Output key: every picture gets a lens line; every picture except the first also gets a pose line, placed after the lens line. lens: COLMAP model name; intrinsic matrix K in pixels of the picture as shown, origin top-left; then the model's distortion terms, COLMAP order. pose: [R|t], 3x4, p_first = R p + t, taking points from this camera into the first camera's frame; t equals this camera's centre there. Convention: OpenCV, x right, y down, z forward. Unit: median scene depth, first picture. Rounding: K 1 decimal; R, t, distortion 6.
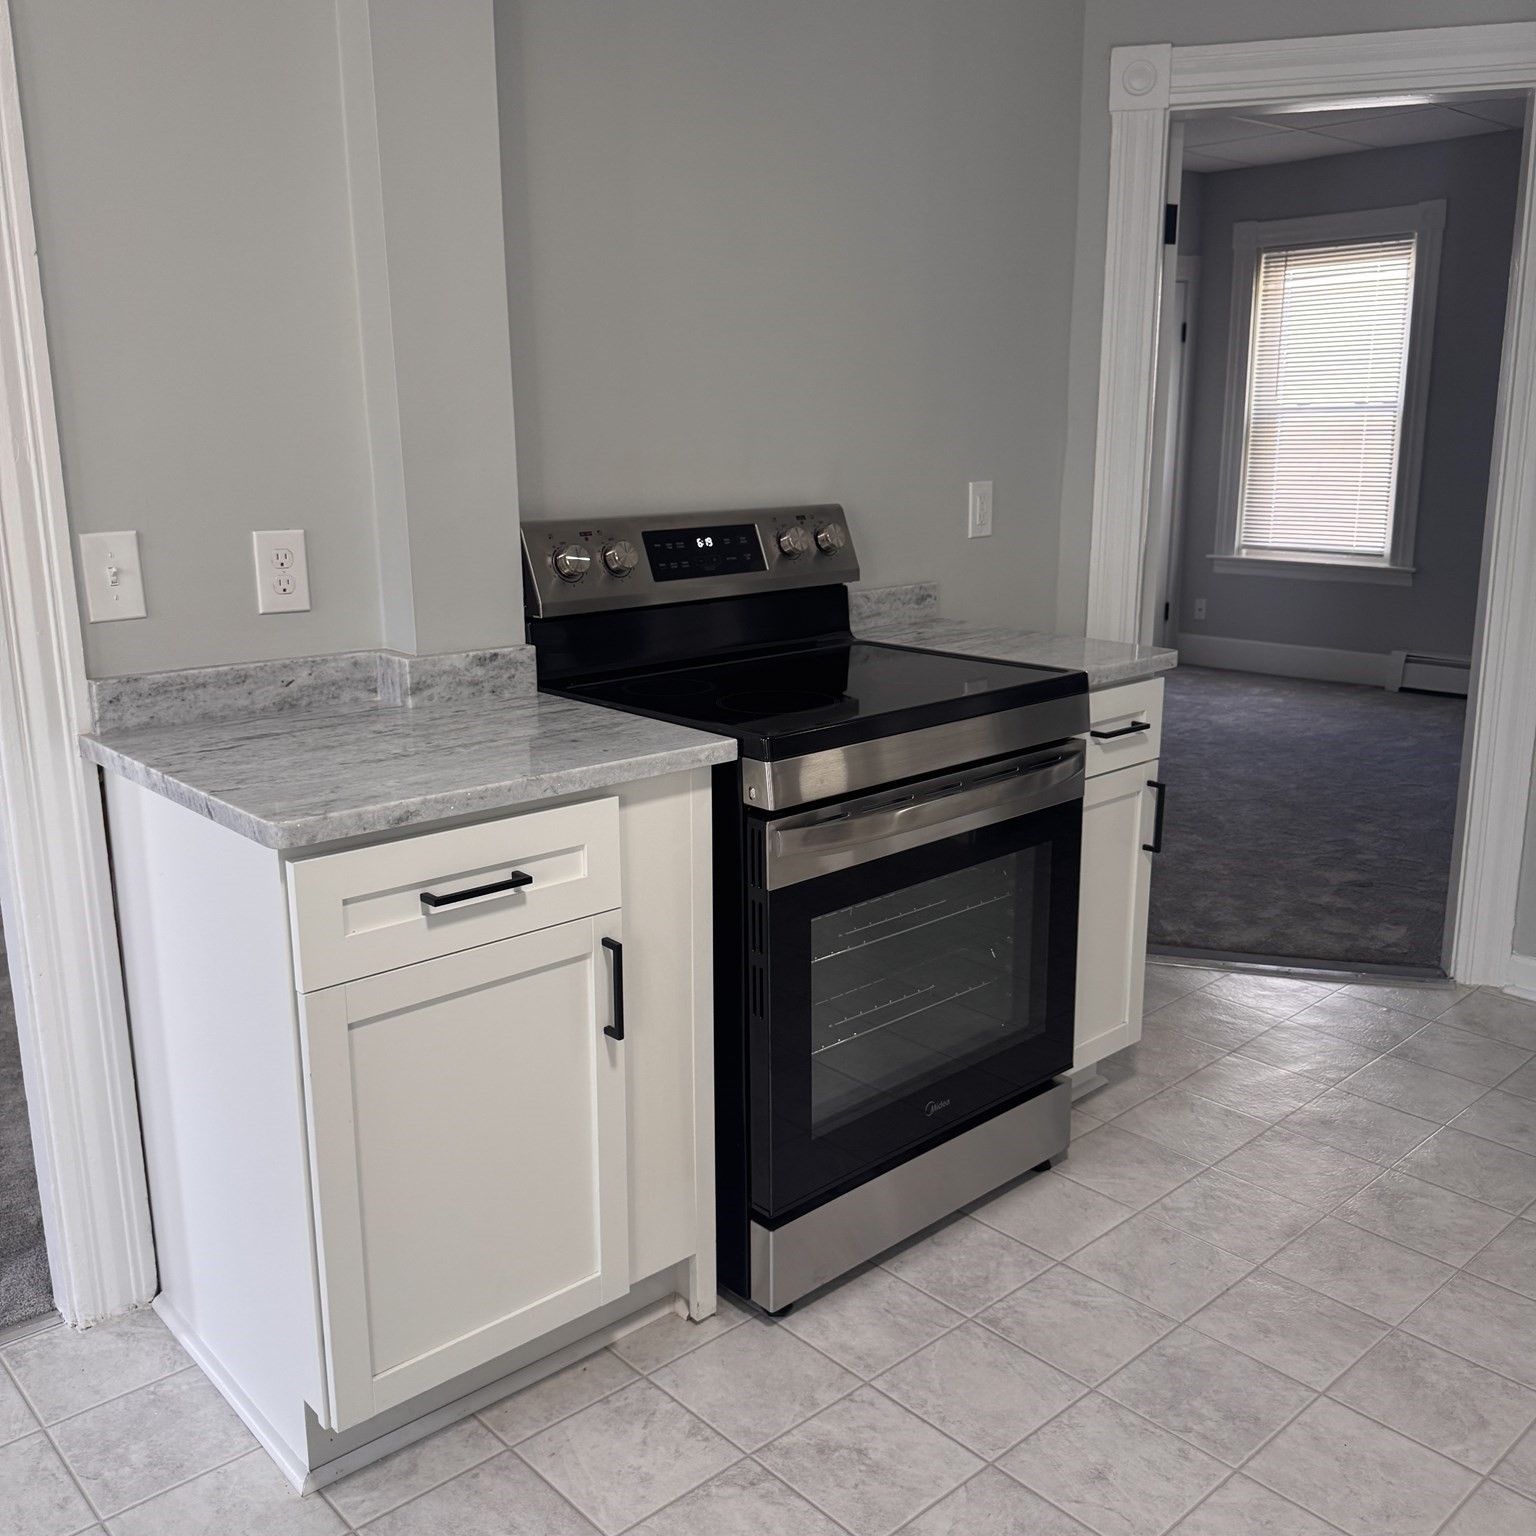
lens RADIAL K [[1445.2, 0, 781.0], [0, 1445.2, 767.5], [0, 0, 1]] dist [0.091854, -0.108923]
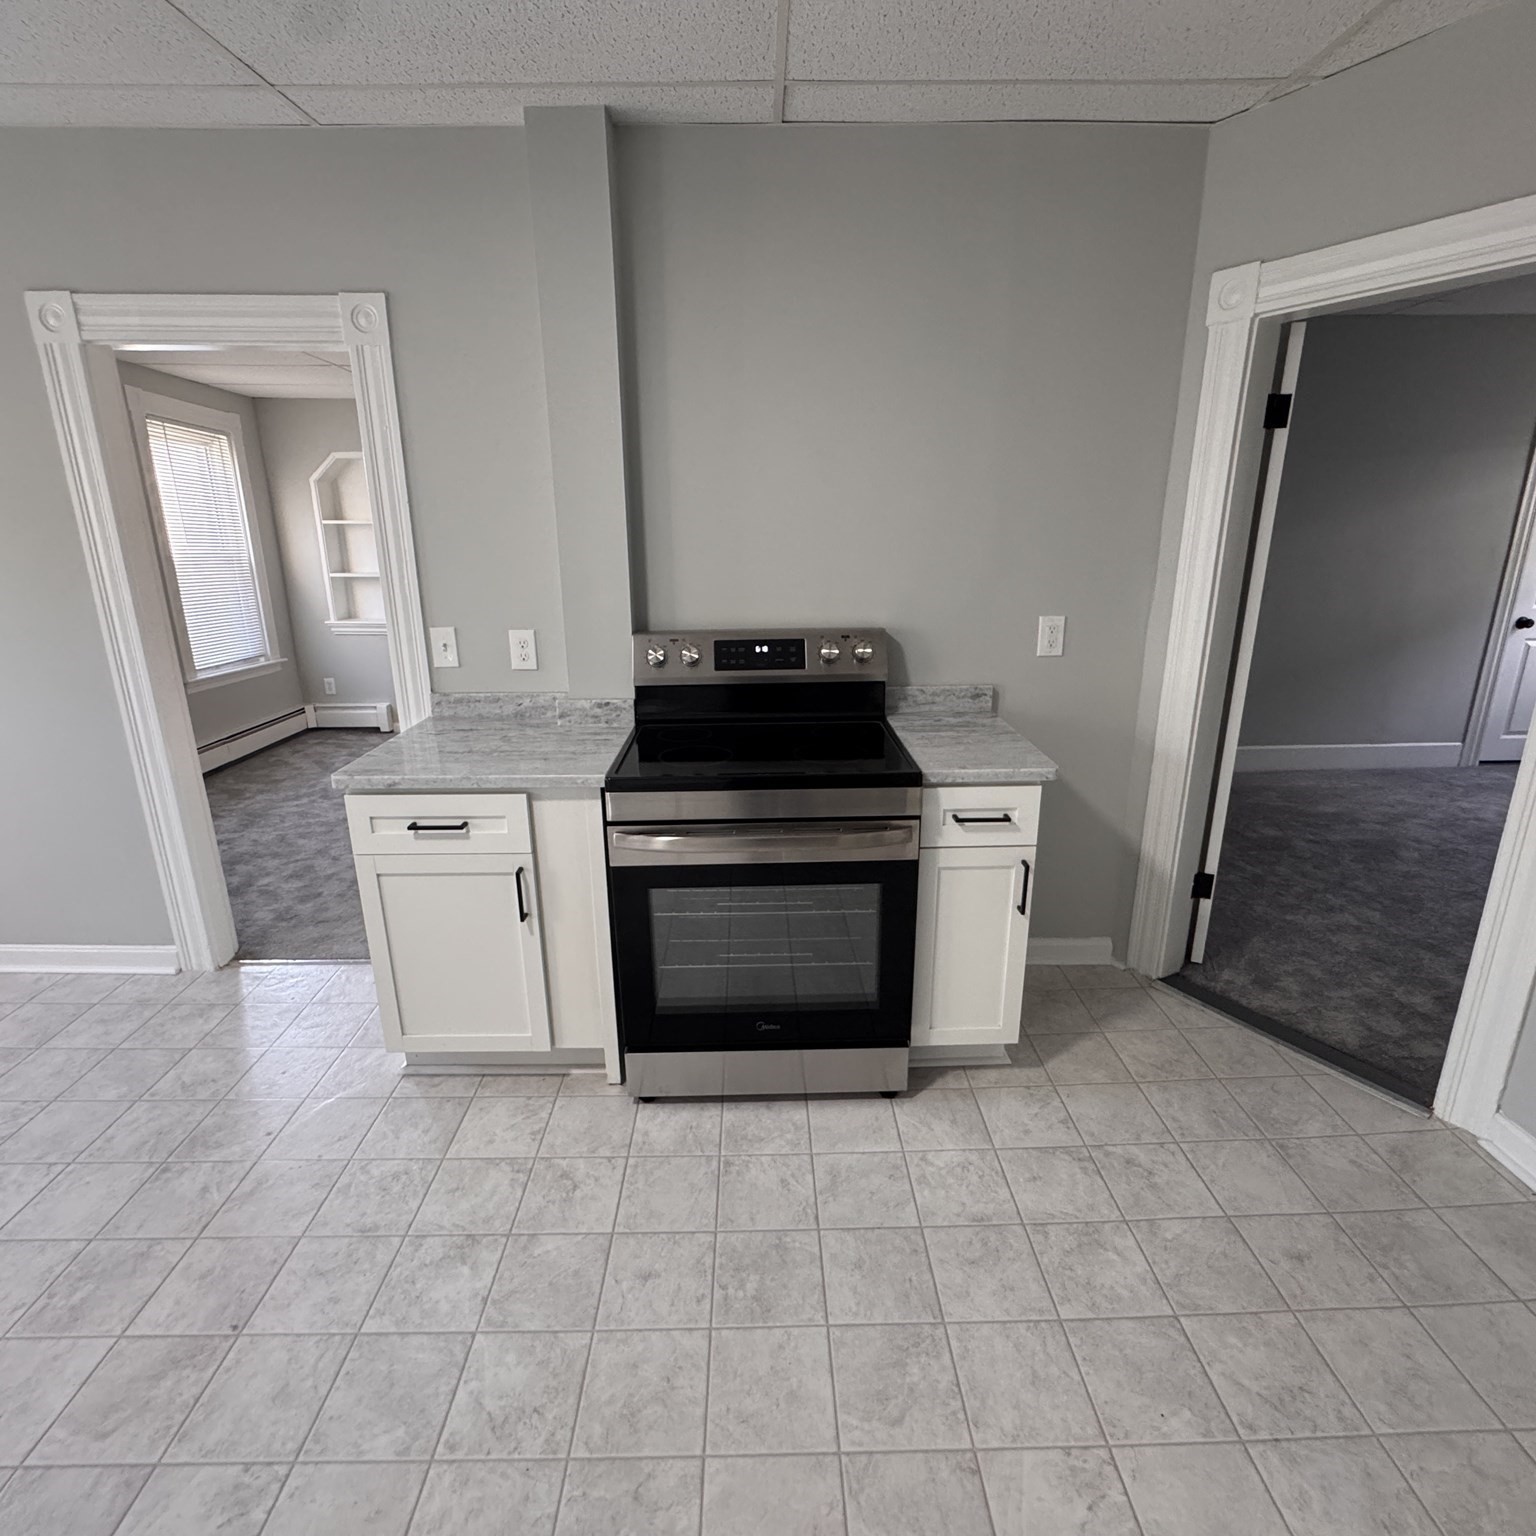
lens RADIAL K [[812.1, 0, 772.5], [0, 812.1, 772.0], [0, 0, 1]] dist [0.000481, 0.000265]
pose [[0.747791, 0.192007, -0.635564, 0.660158], [-0.148869, 0.981386, 0.121325, -0.153861], [0.647029, 0.003890, 0.762455, 0.357555]]
